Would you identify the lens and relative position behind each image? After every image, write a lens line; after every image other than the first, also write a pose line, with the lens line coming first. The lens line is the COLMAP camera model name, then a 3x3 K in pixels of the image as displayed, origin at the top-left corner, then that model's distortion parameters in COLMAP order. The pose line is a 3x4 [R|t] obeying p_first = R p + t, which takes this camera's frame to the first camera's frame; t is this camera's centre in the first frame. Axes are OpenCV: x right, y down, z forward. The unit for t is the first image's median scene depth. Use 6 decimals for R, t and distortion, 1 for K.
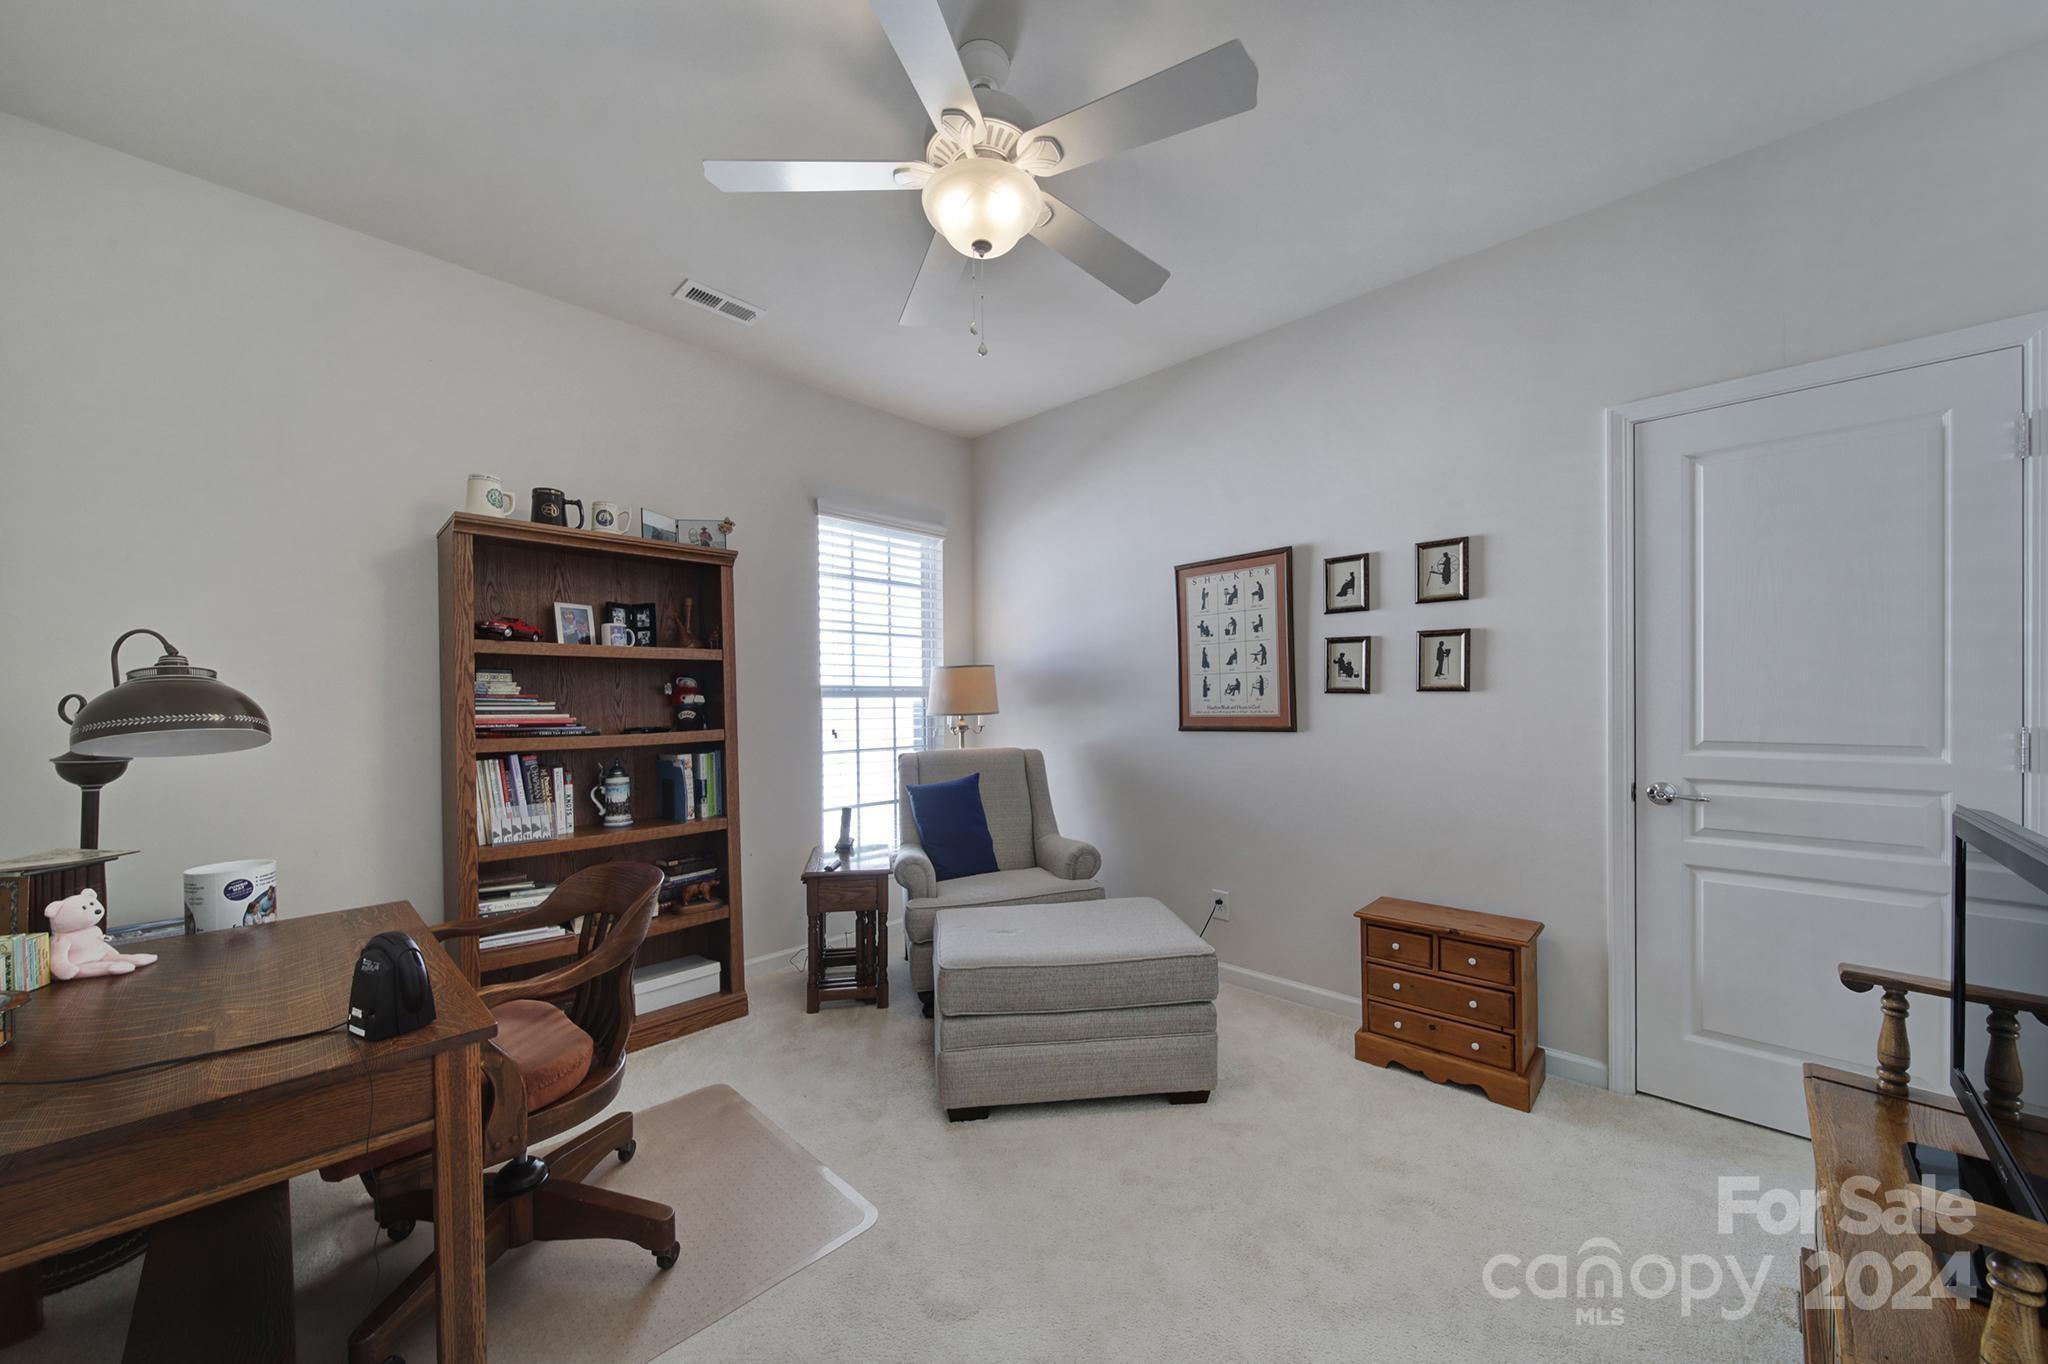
lens RADIAL K [[728.5, 0, 1025.7], [0, 728.5, 699.3], [0, 0, 1]] dist [-0.001178, -0.000304]
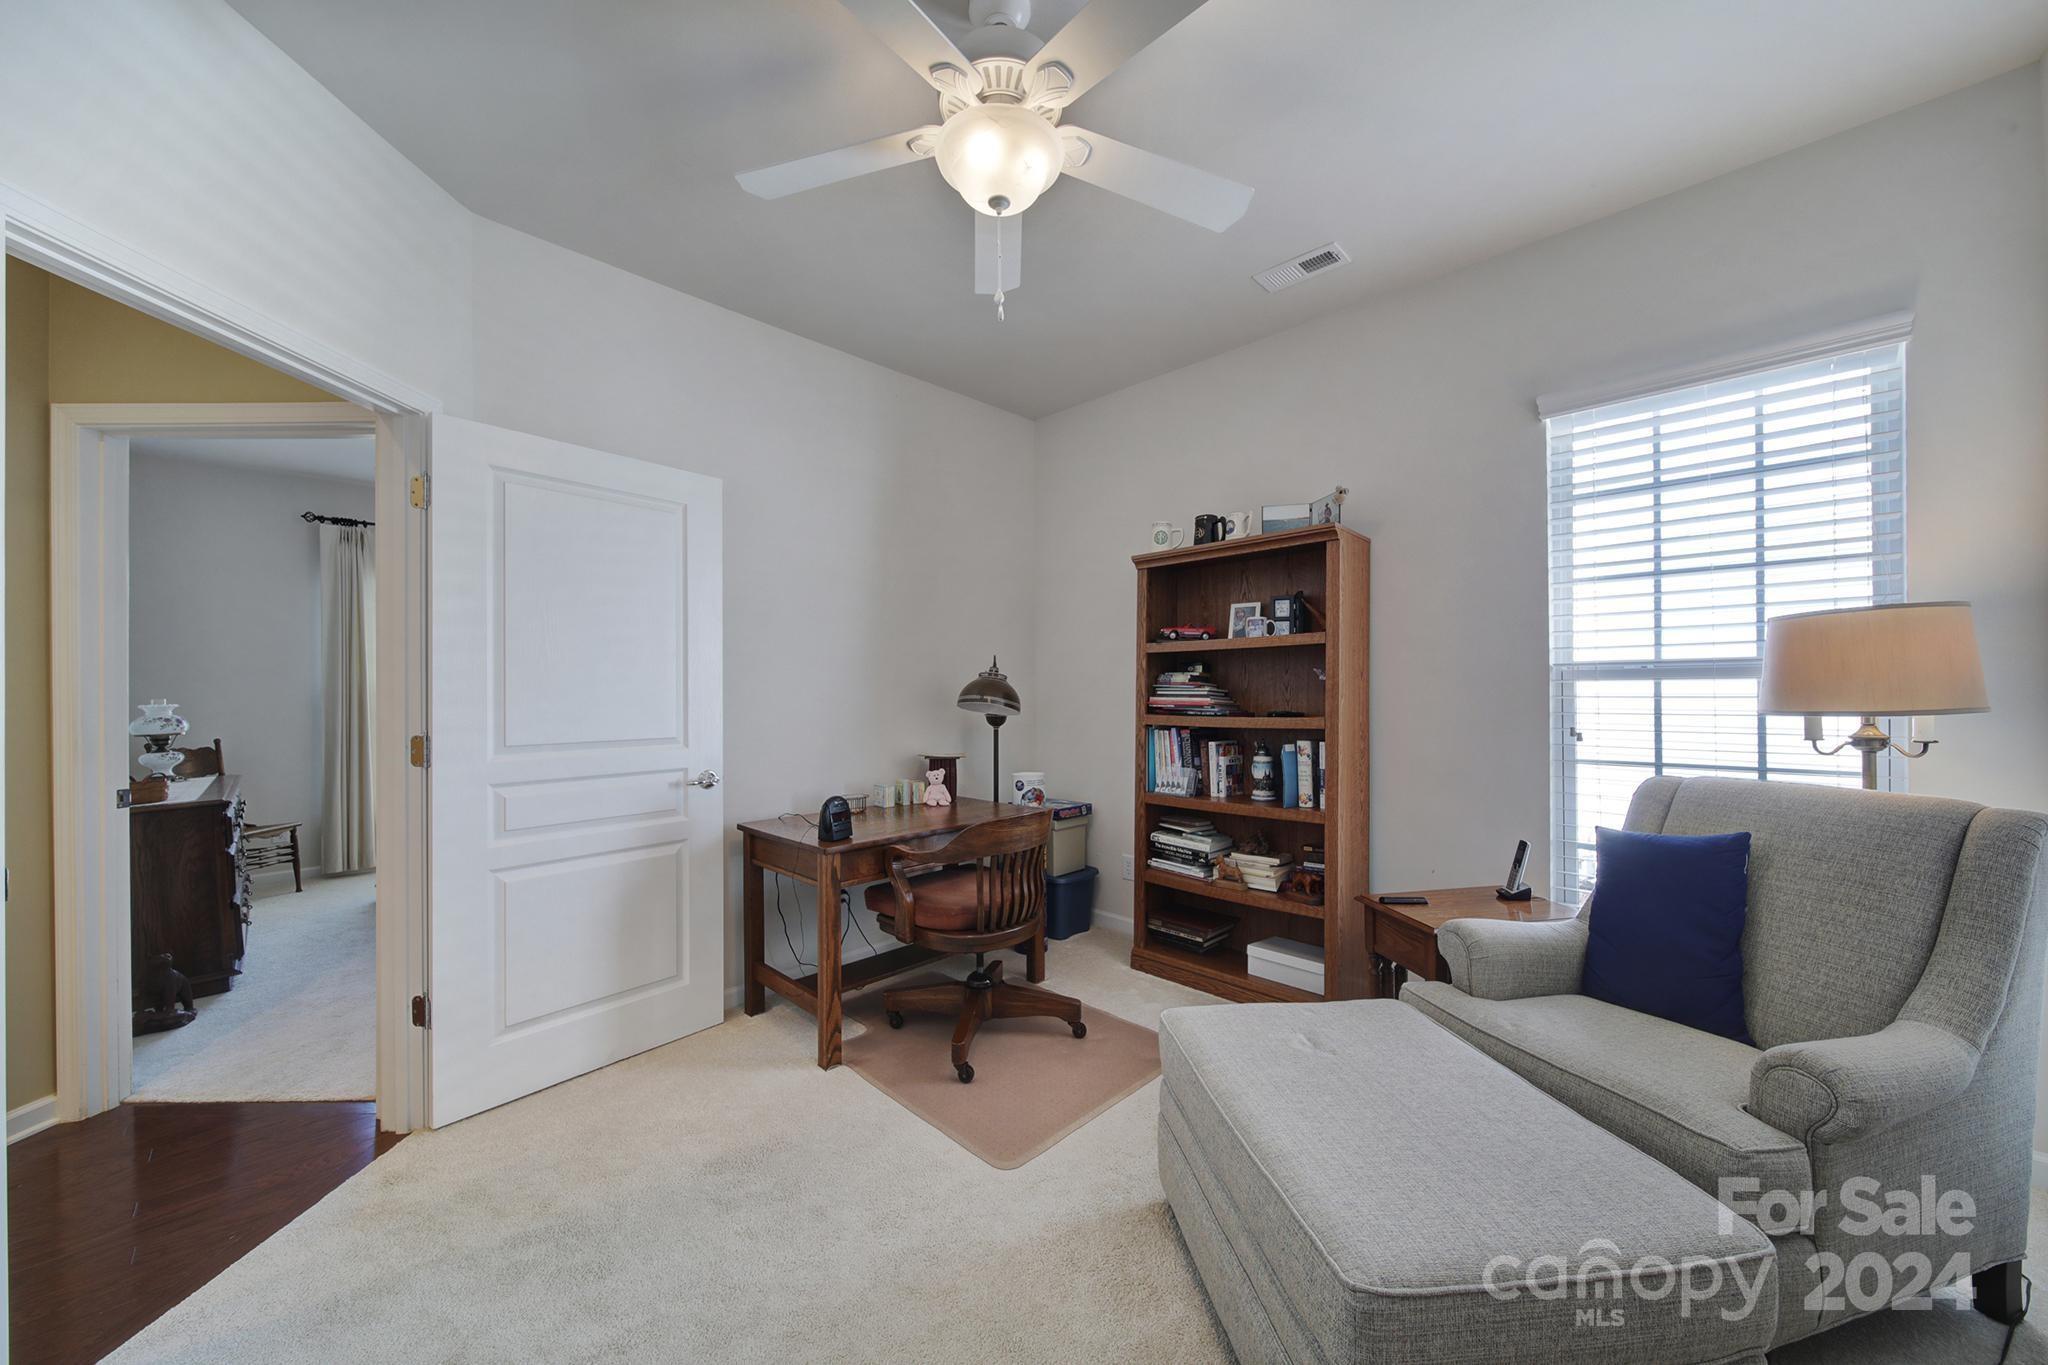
lens RADIAL K [[728.5, 0, 1019.2], [0, 728.5, 690.1], [0, 0, 1]] dist [-0.001178, -0.000304]
pose [[-0.007200, 0.009301, -0.999931, 0.533412], [0.010273, 0.999905, 0.009227, -0.006416], [0.999921, -0.010206, -0.007295, 0.632340]]
